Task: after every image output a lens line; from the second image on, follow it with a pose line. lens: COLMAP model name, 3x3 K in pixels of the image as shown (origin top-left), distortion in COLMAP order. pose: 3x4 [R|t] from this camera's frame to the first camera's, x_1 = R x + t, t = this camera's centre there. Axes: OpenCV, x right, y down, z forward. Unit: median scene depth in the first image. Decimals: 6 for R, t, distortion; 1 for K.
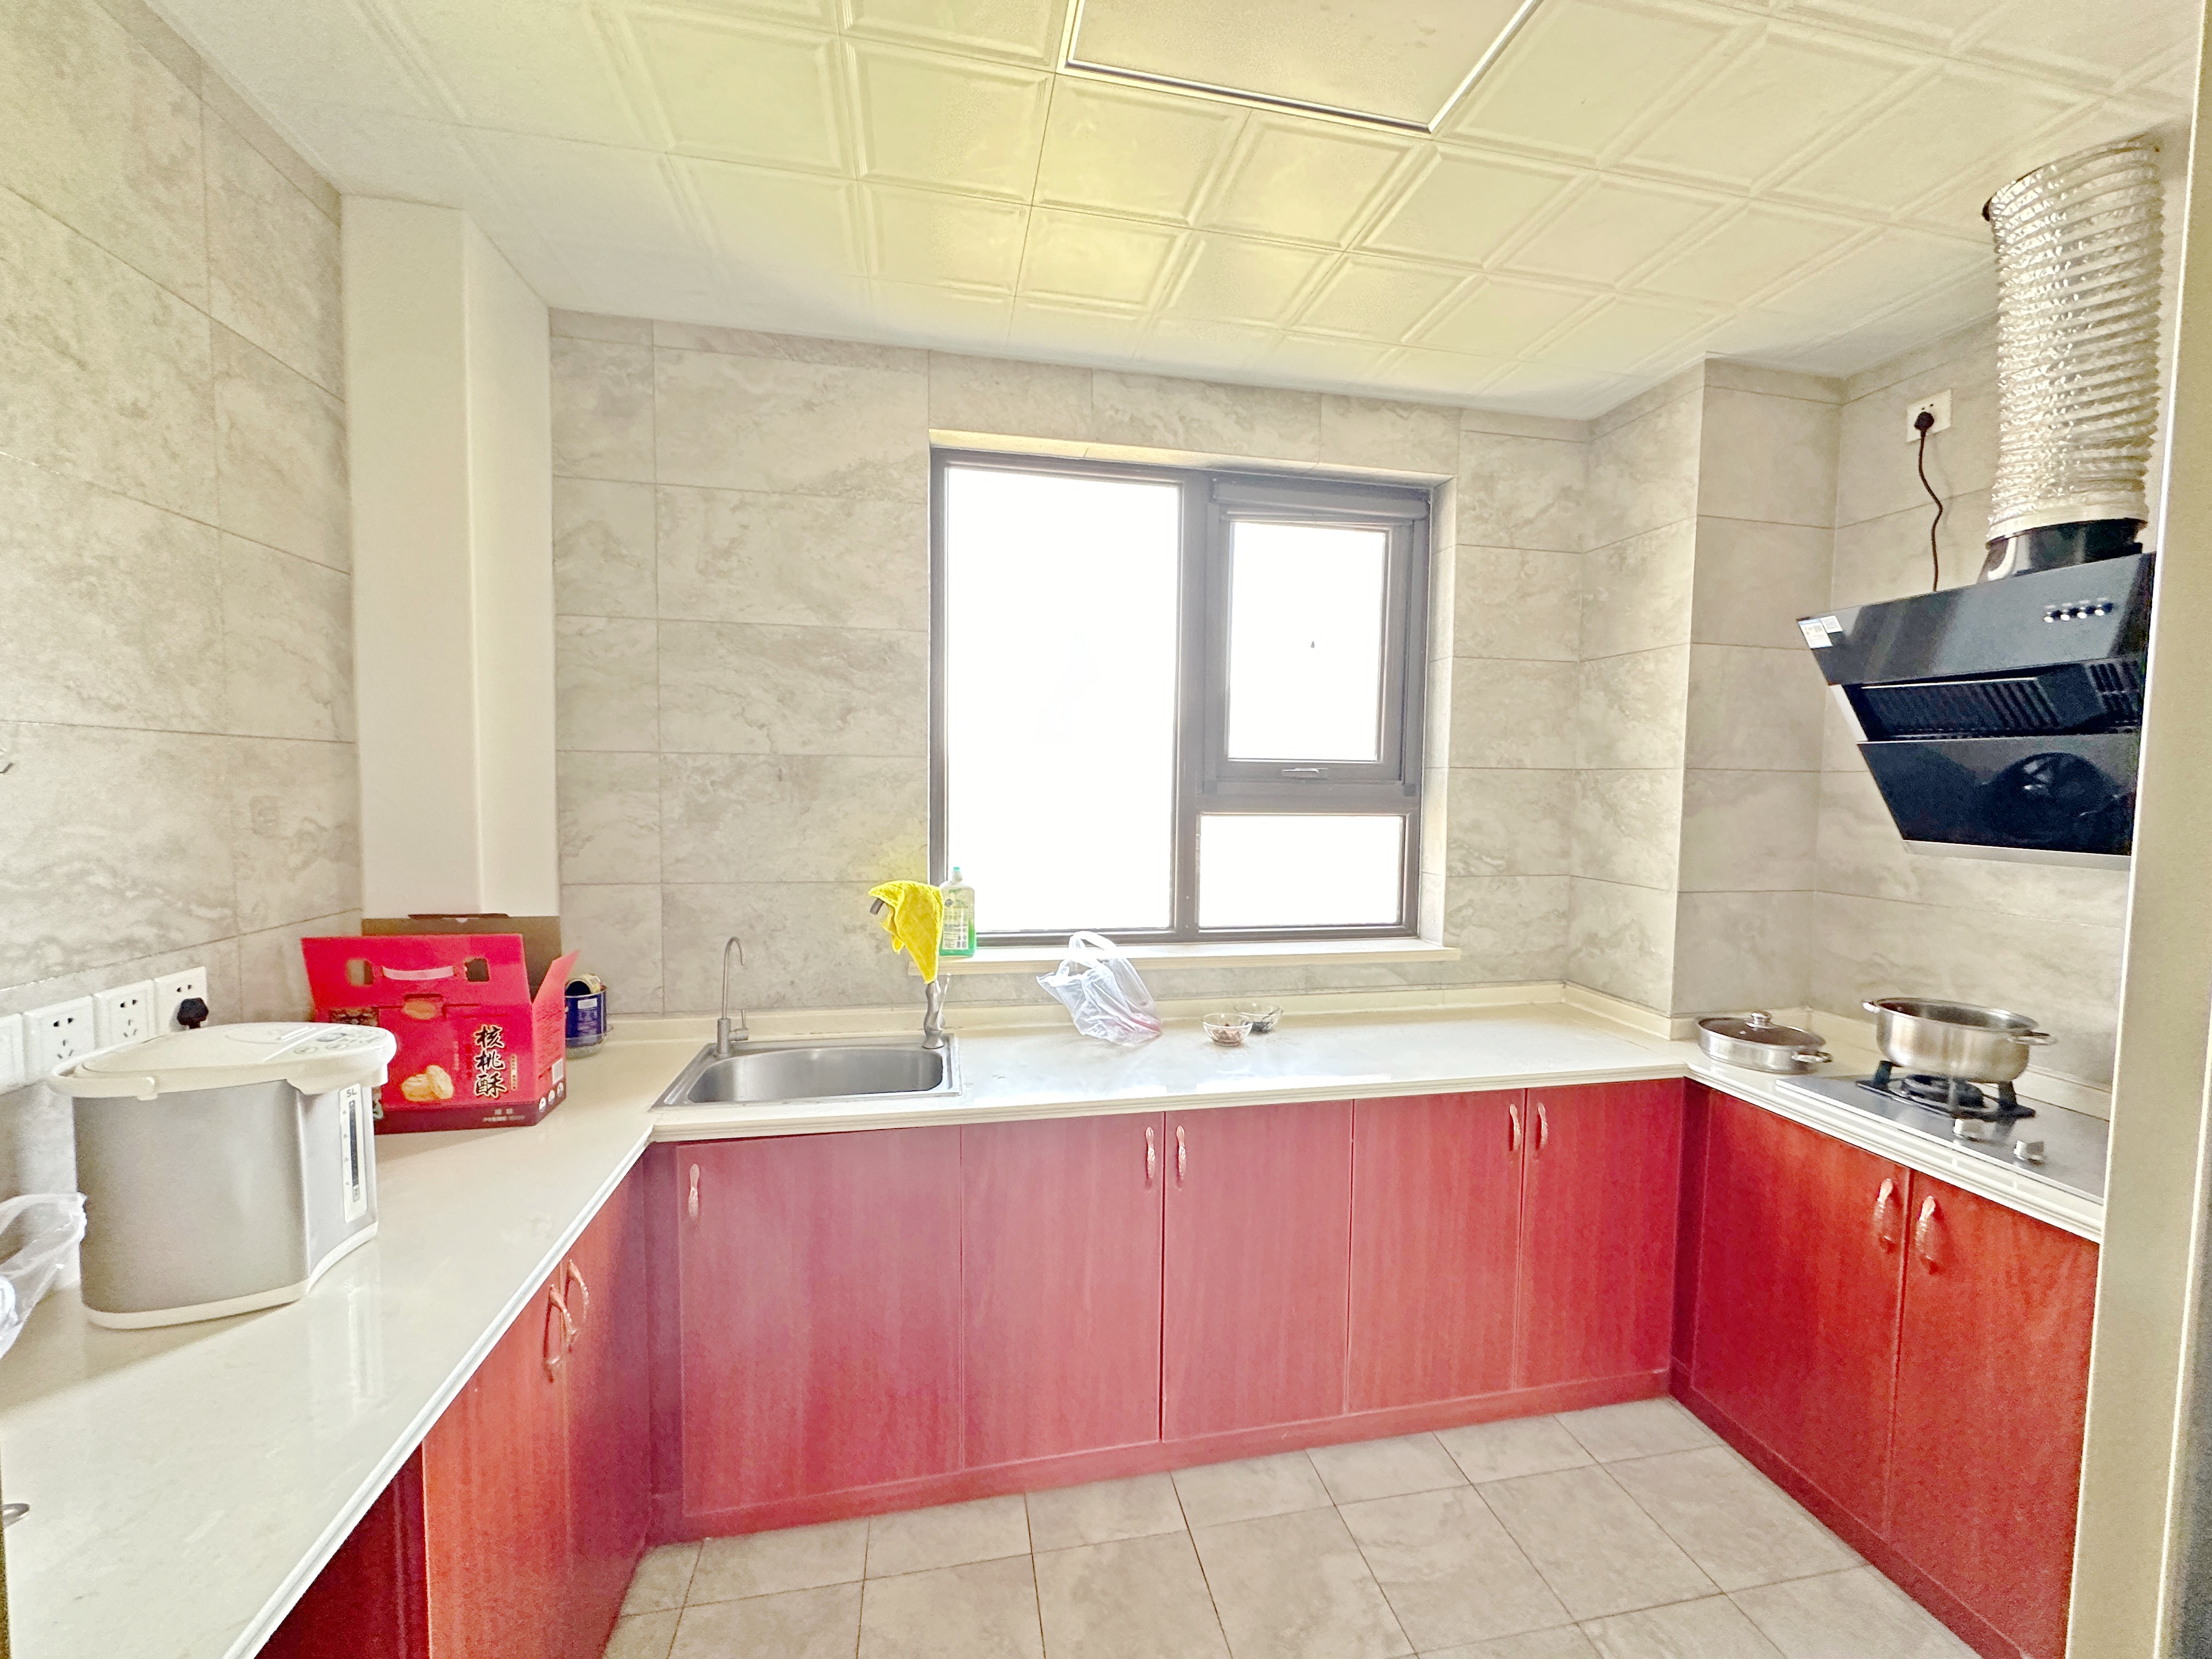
lens RADIAL K [[886.3, 0, 1116.2], [0, 886.3, 837.4], [0, 0, 1]] dist [-0.000365, -0.000133]
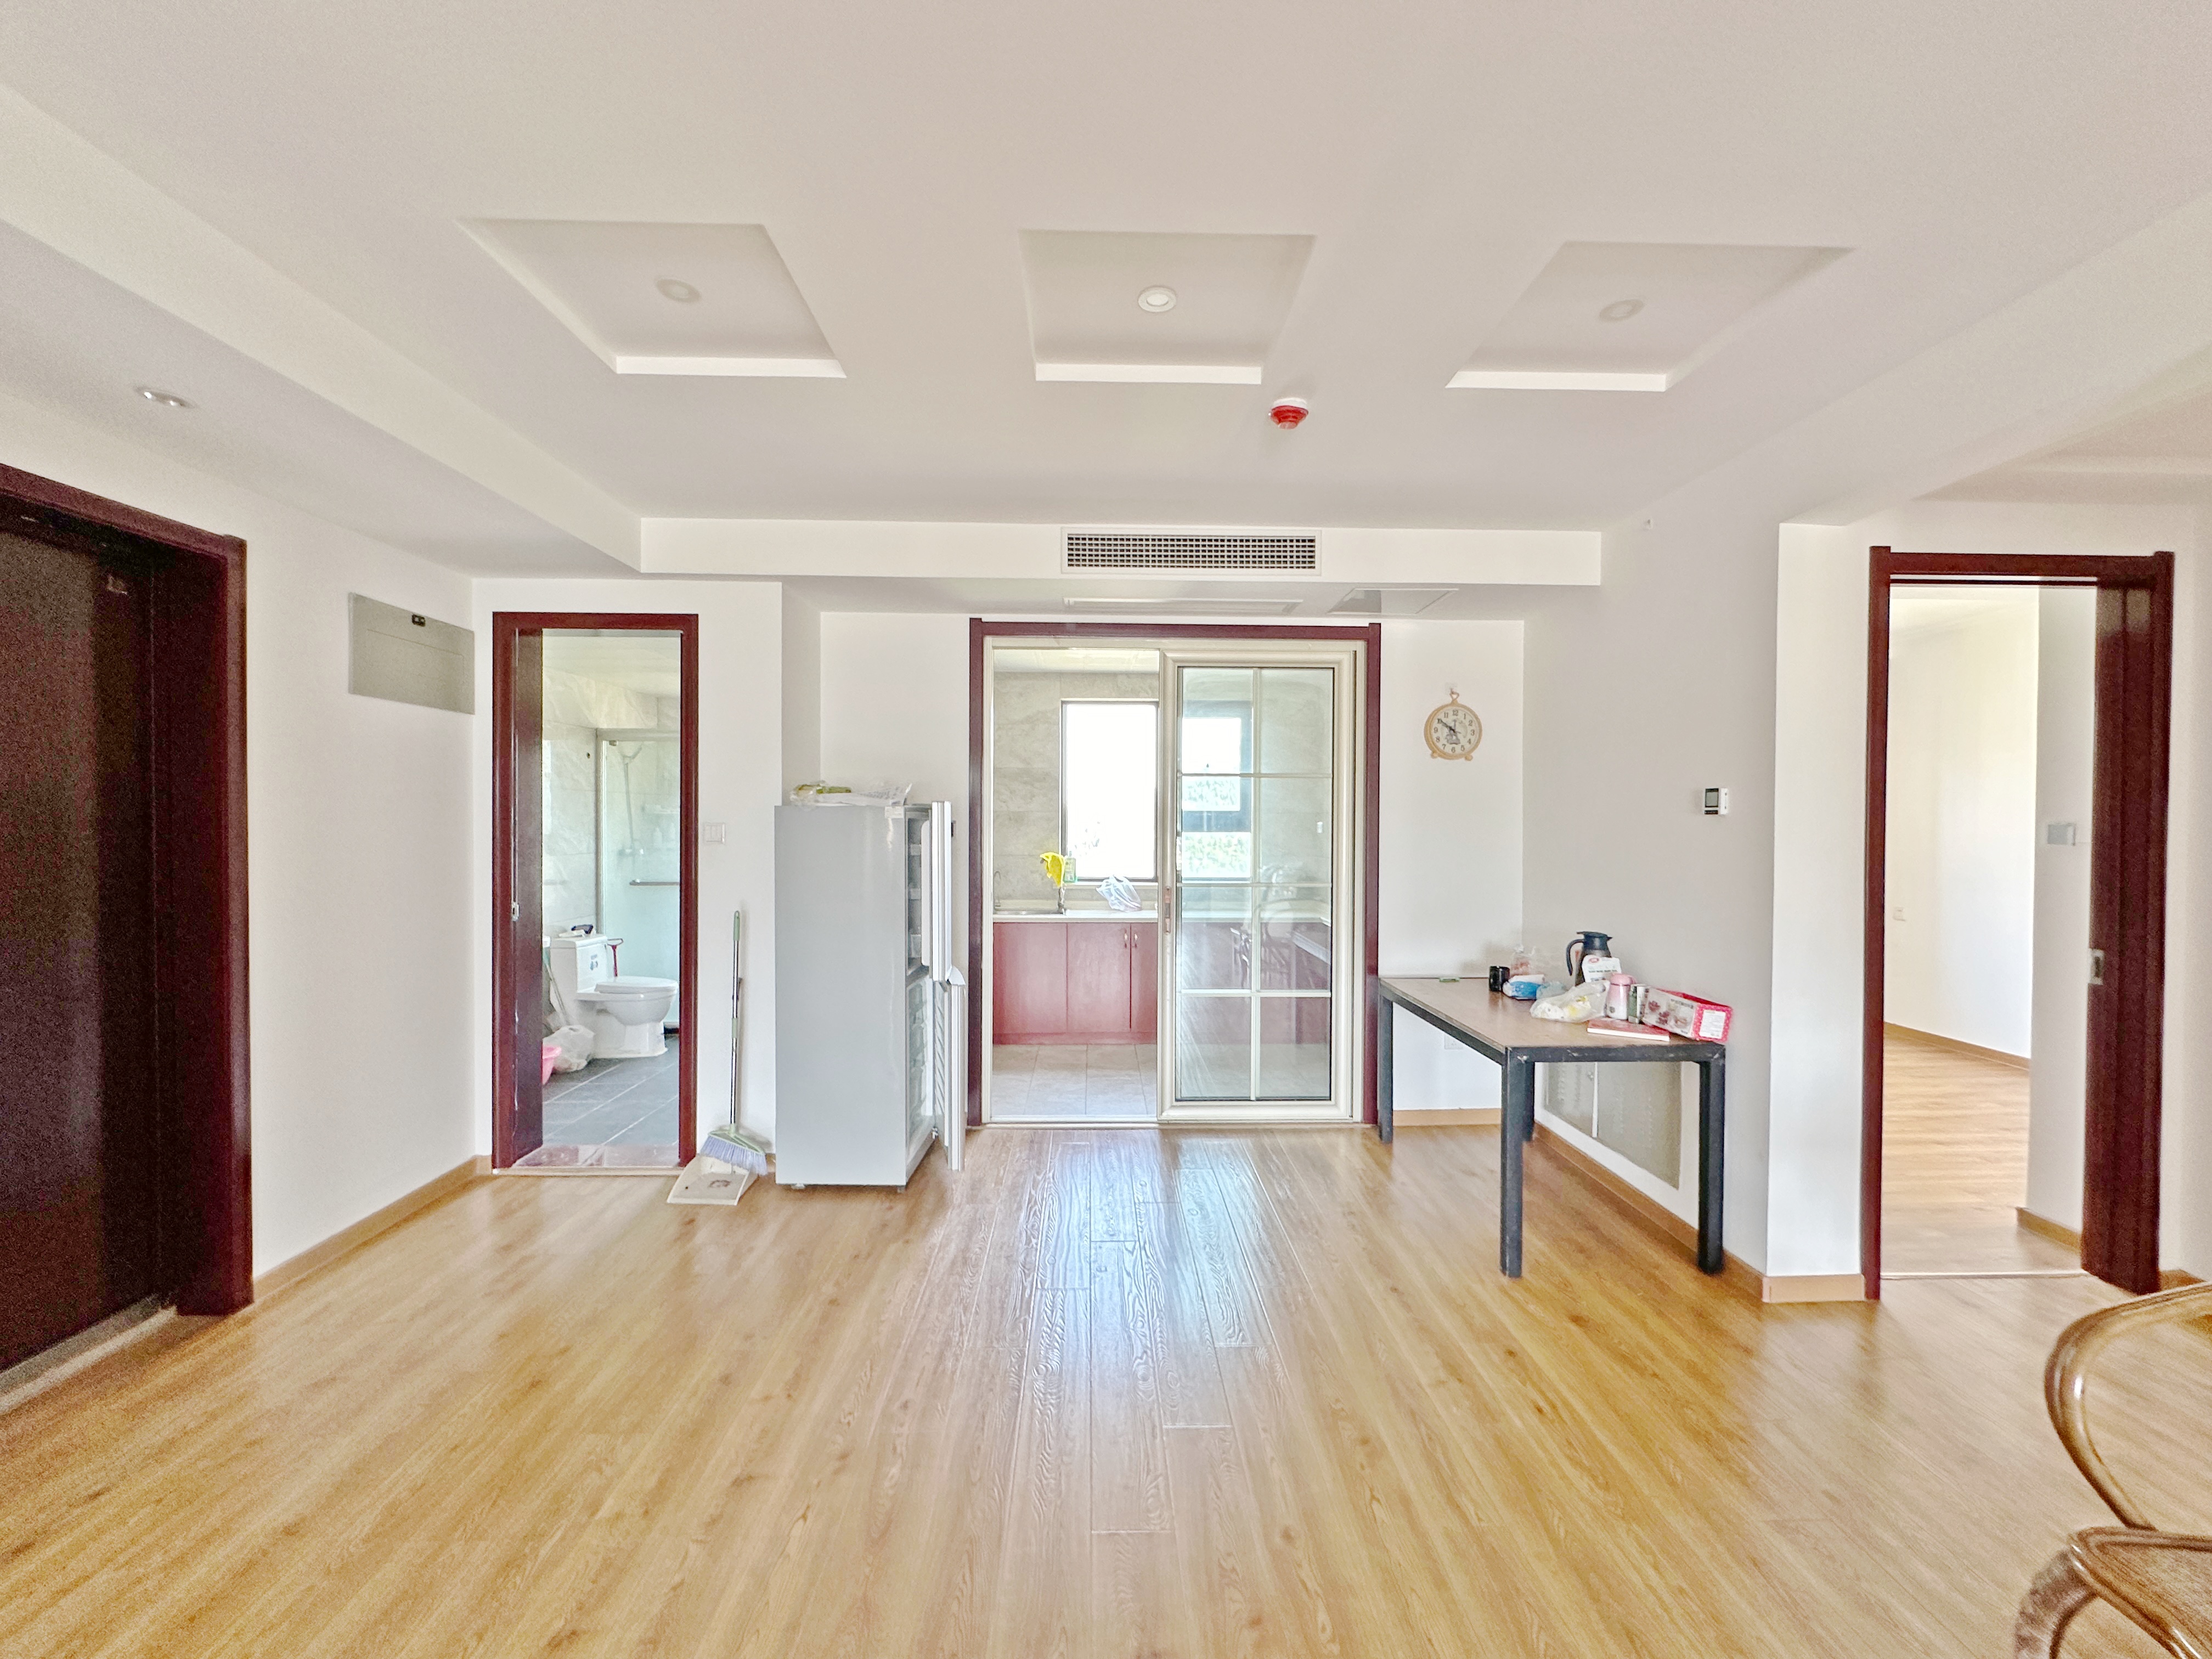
lens RADIAL K [[886.3, 0, 1104.4], [0, 886.3, 818.3], [0, 0, 1]] dist [-0.000365, -0.000133]
pose [[0.985750, -0.008698, -0.167995, 0.408030], [-0.000551, 0.998490, -0.054930, 0.086353], [0.168219, 0.054240, 0.984256, -1.777932]]
